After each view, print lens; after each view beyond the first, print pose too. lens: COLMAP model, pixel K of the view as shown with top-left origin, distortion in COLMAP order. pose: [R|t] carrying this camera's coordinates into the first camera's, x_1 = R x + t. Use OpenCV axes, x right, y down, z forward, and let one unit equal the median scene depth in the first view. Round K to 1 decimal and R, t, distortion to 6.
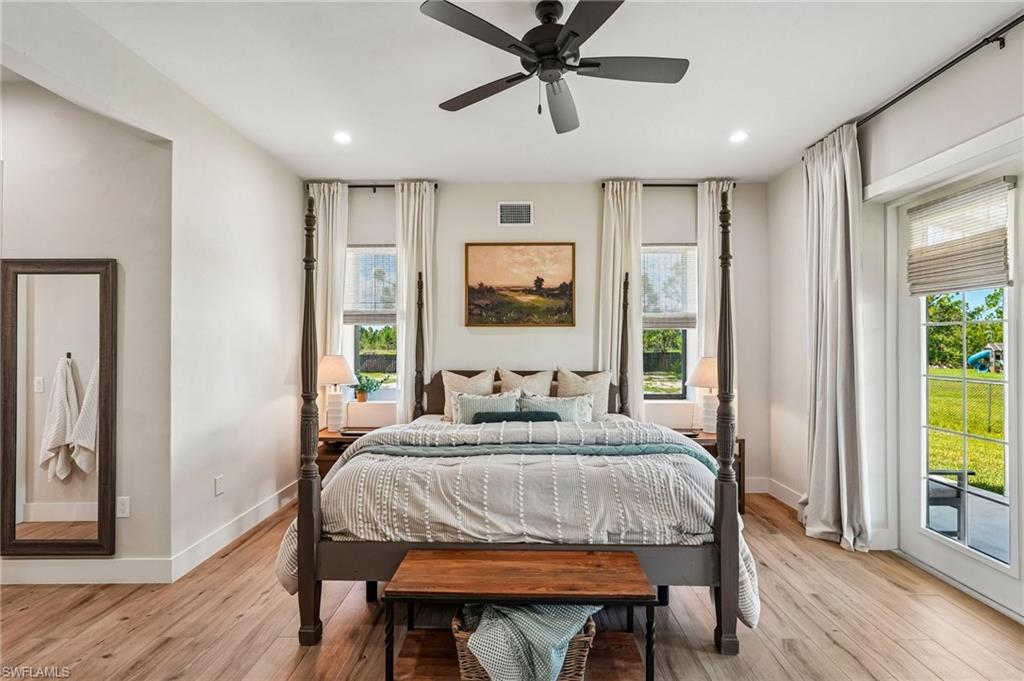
lens RADIAL K [[448.4, 0, 509.4], [0, 448.4, 341.6], [0, 0, 1]] dist [-0.014742, 0.006148]
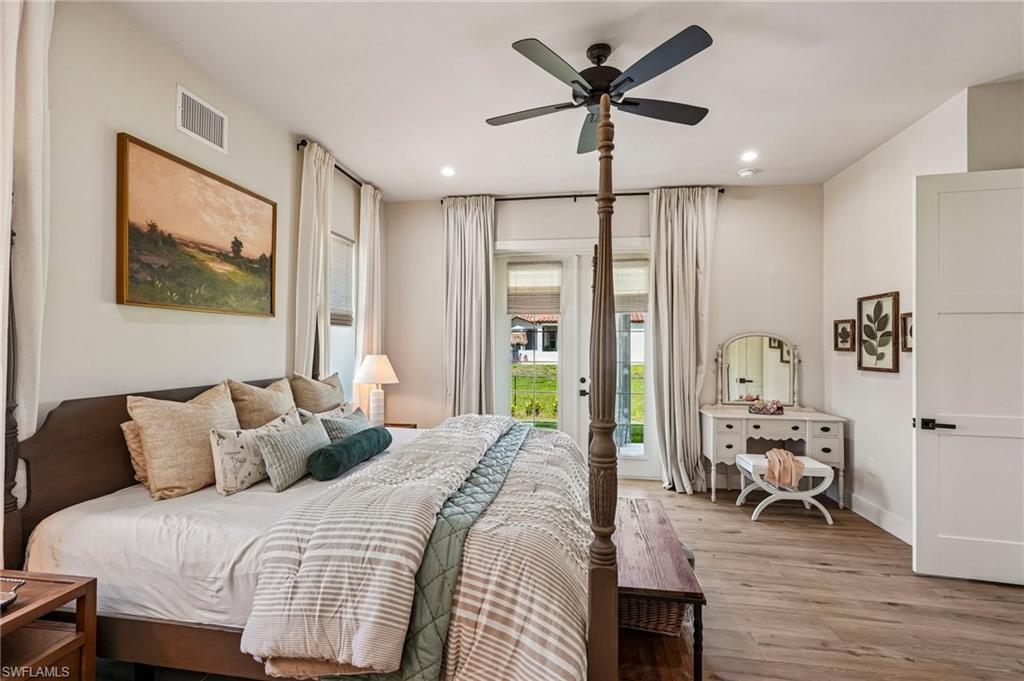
lens RADIAL K [[448.4, 0, 508.1], [0, 448.4, 339.6], [0, 0, 1]] dist [-0.014742, 0.006148]
pose [[0.139904, 0.010822, 0.990106, -0.519109], [-0.009344, 0.999910, -0.009609, 0.006044], [-0.990121, -0.007908, 0.139993, 0.518206]]
